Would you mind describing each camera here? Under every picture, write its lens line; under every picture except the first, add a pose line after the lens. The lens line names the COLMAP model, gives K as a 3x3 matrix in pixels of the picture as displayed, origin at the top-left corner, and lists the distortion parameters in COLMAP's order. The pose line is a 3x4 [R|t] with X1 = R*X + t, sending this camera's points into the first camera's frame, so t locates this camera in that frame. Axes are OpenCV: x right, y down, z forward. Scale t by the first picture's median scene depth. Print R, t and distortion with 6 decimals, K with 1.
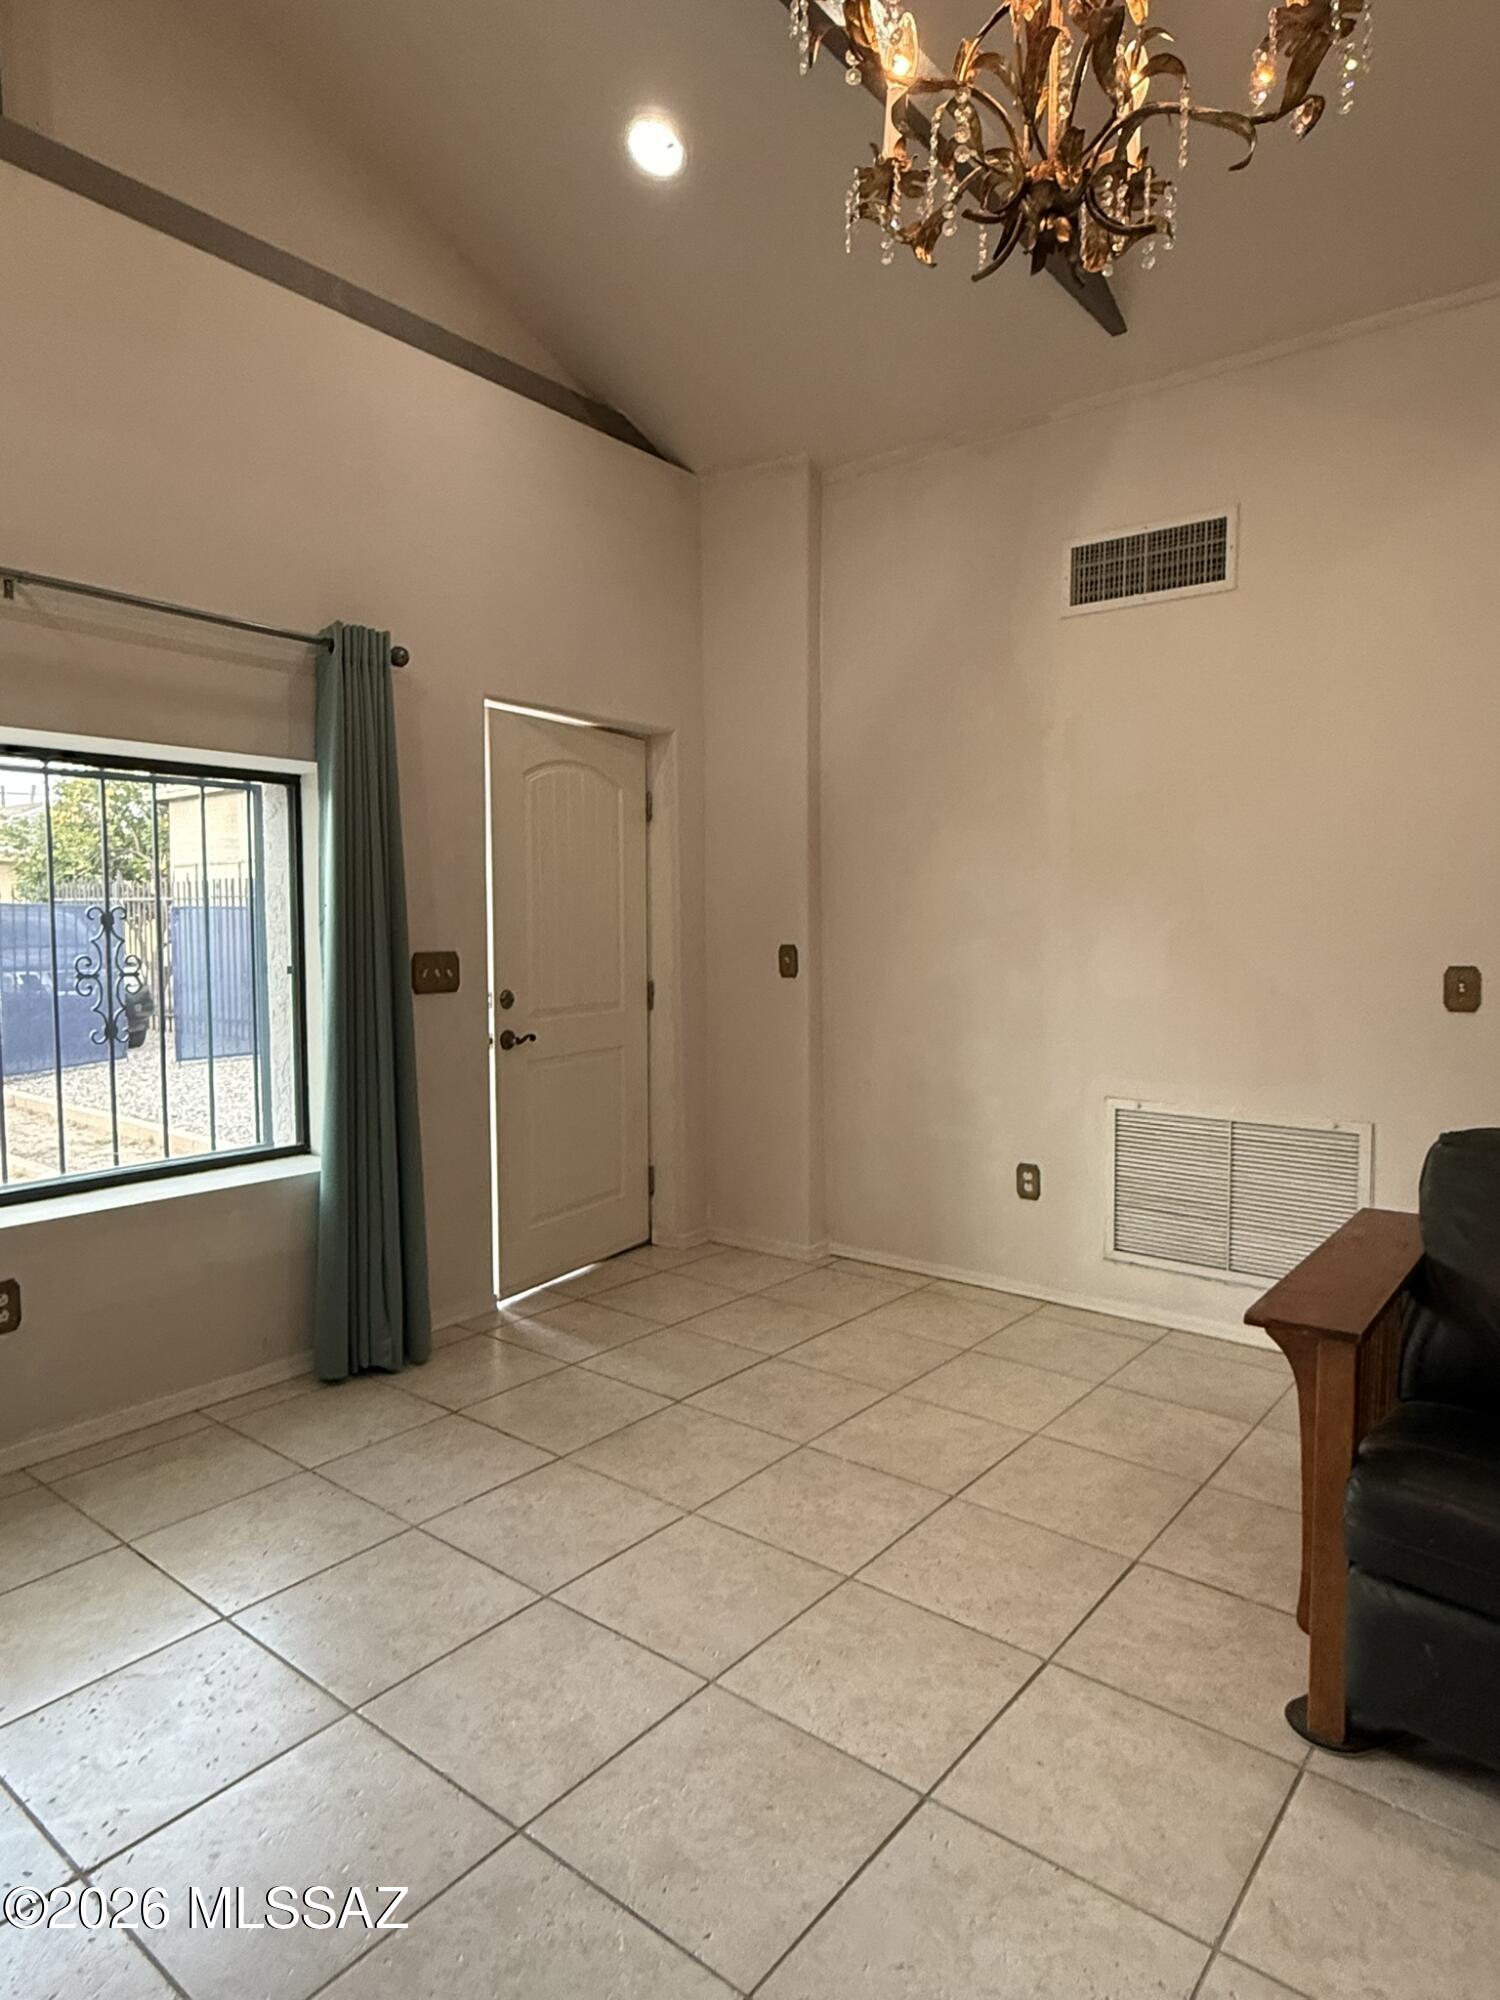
lens RADIAL K [[1170.1, 0, 760.2], [0, 1170.1, 965.1], [0, 0, 1]] dist [-0.007716, 0.001282]
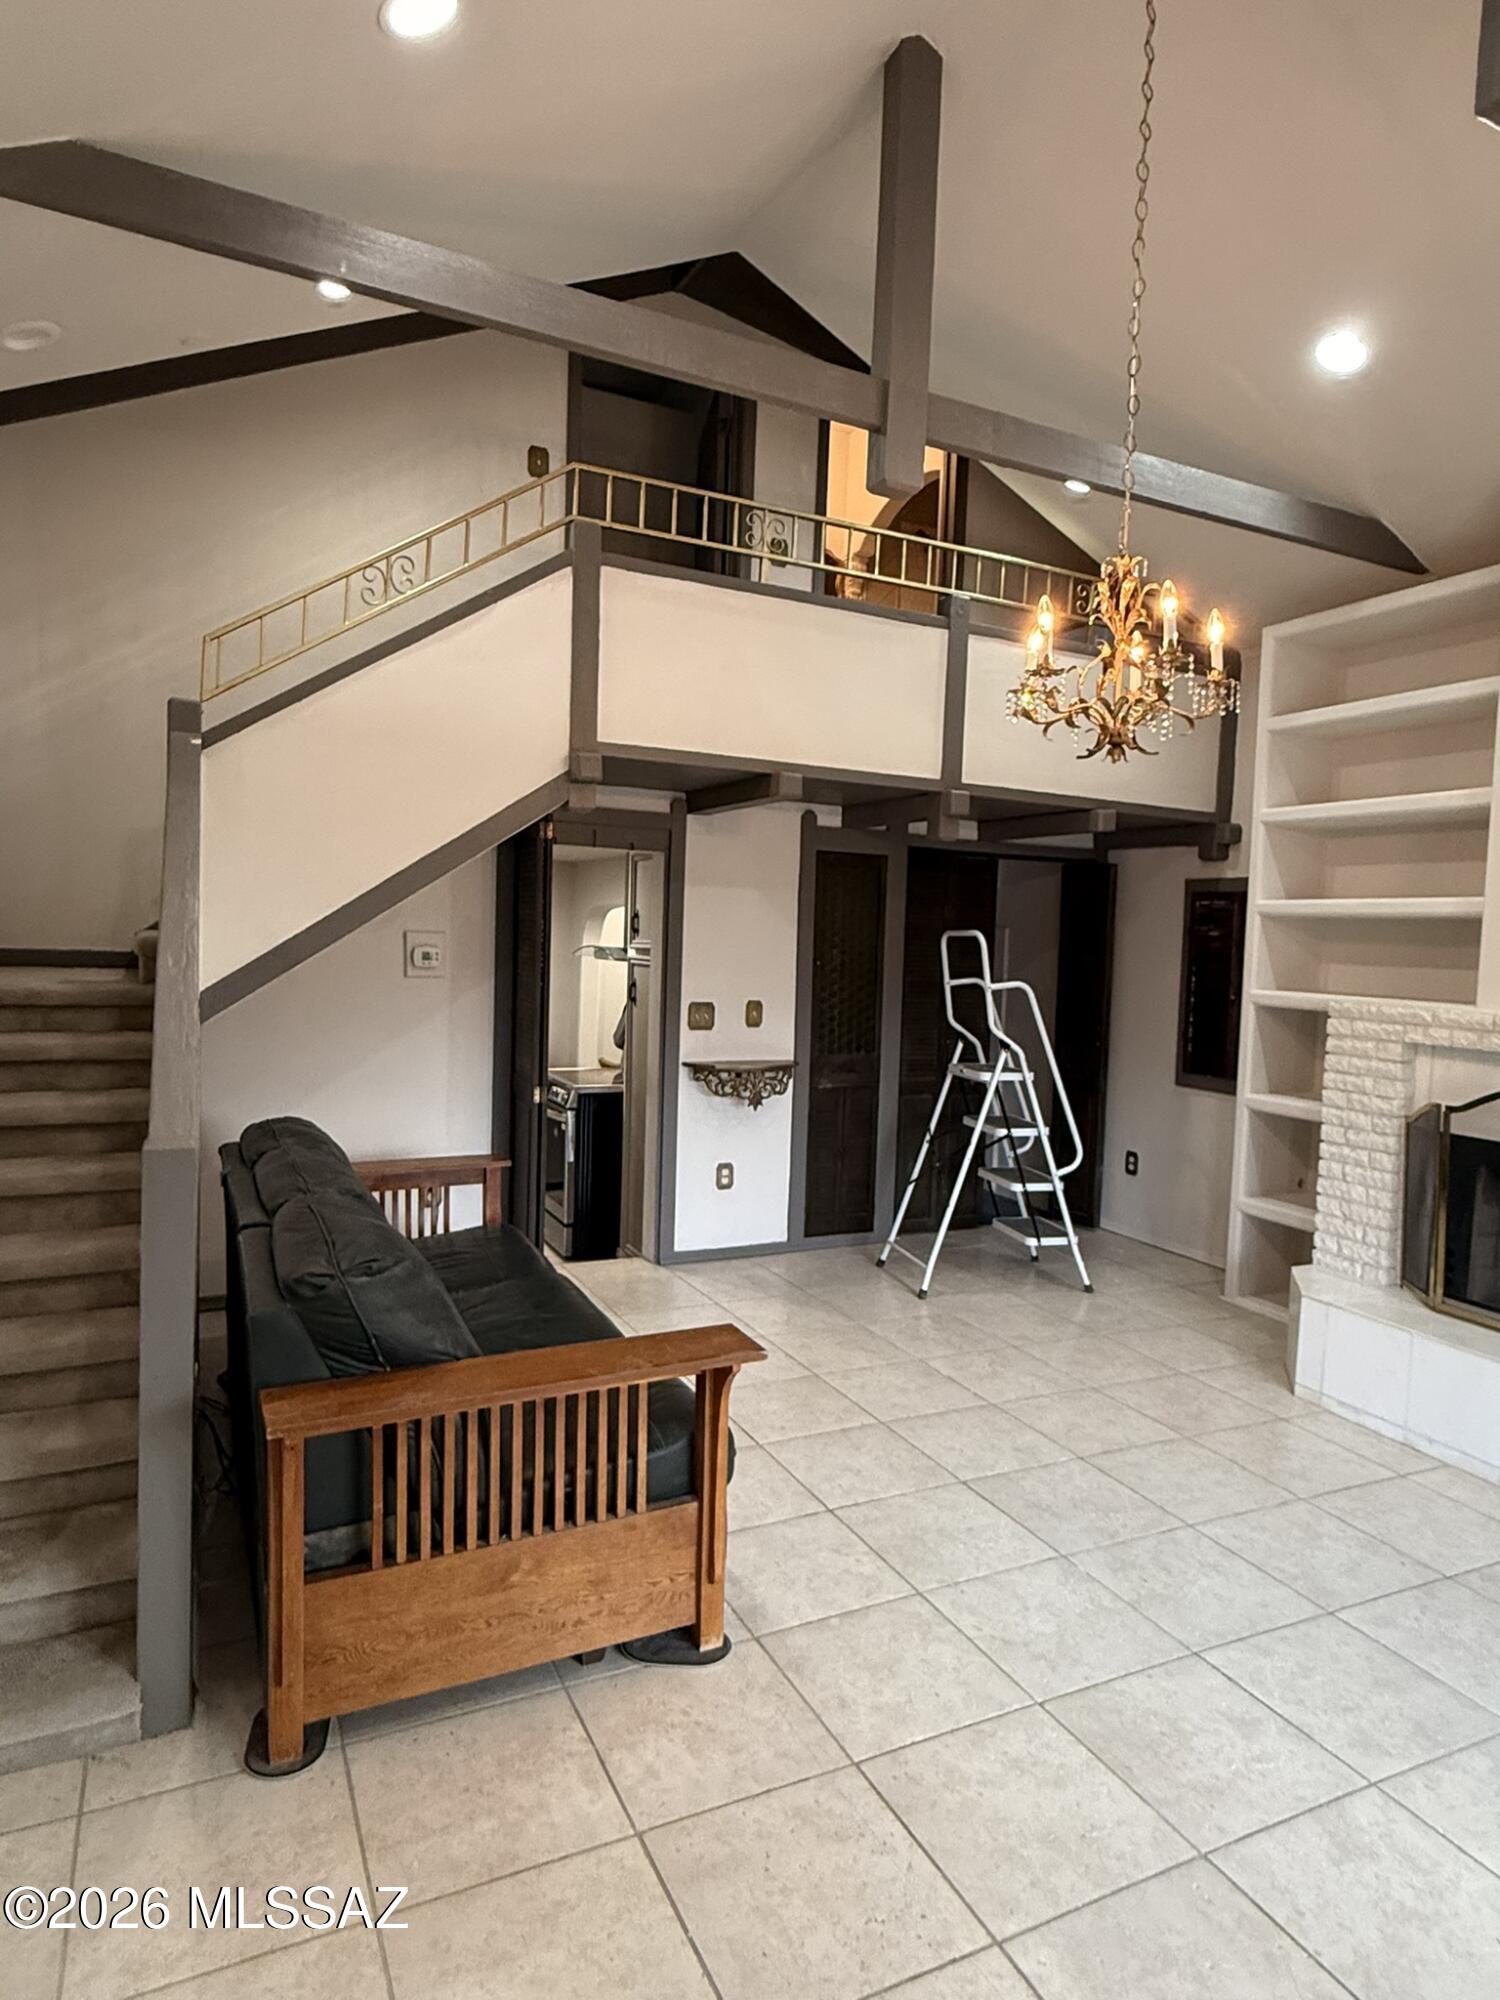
lens RADIAL K [[1170.1, 0, 752.9], [0, 1170.1, 1007.8], [0, 0, 1]] dist [-0.007716, 0.001282]
pose [[-0.896042, -0.057872, 0.440182, -0.093058], [-0.010090, 0.993866, 0.110127, -0.190517], [-0.443855, 0.094237, -0.891130, 1.975775]]
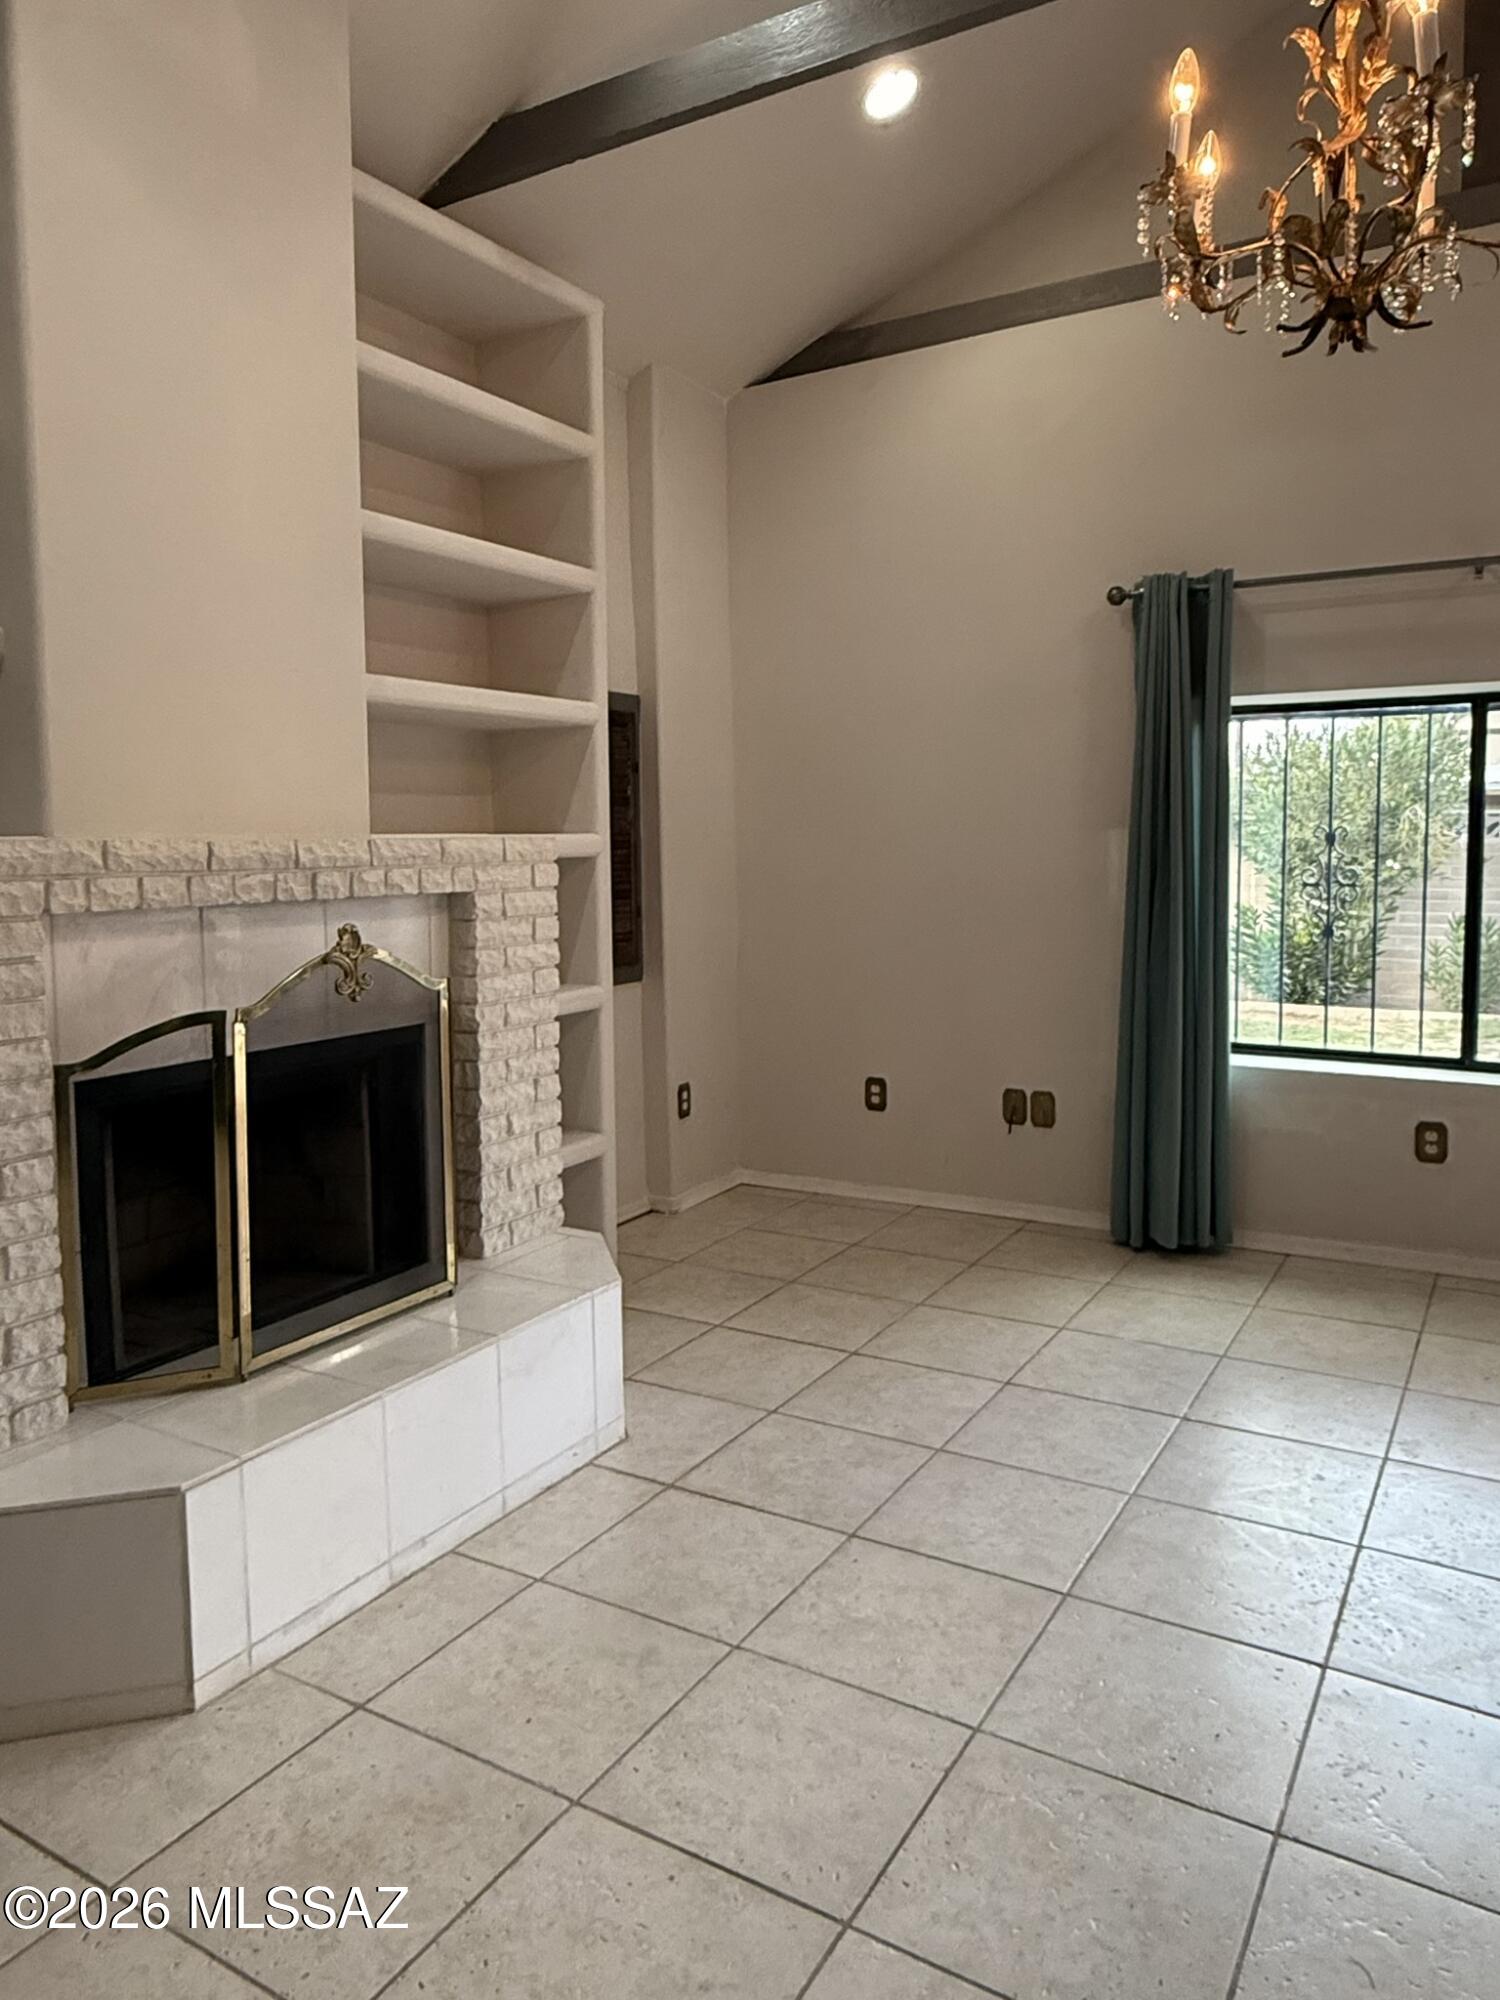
lens RADIAL K [[1334.6, 0, 741.9], [0, 1334.6, 938.6], [0, 0, 1]] dist [-0.005728, 0.002376]
pose [[0.120904, 0.071624, -0.990077, 0.951746], [-0.043189, 0.996829, 0.066838, 0.002104], [0.991724, 0.034680, 0.123614, 0.096390]]
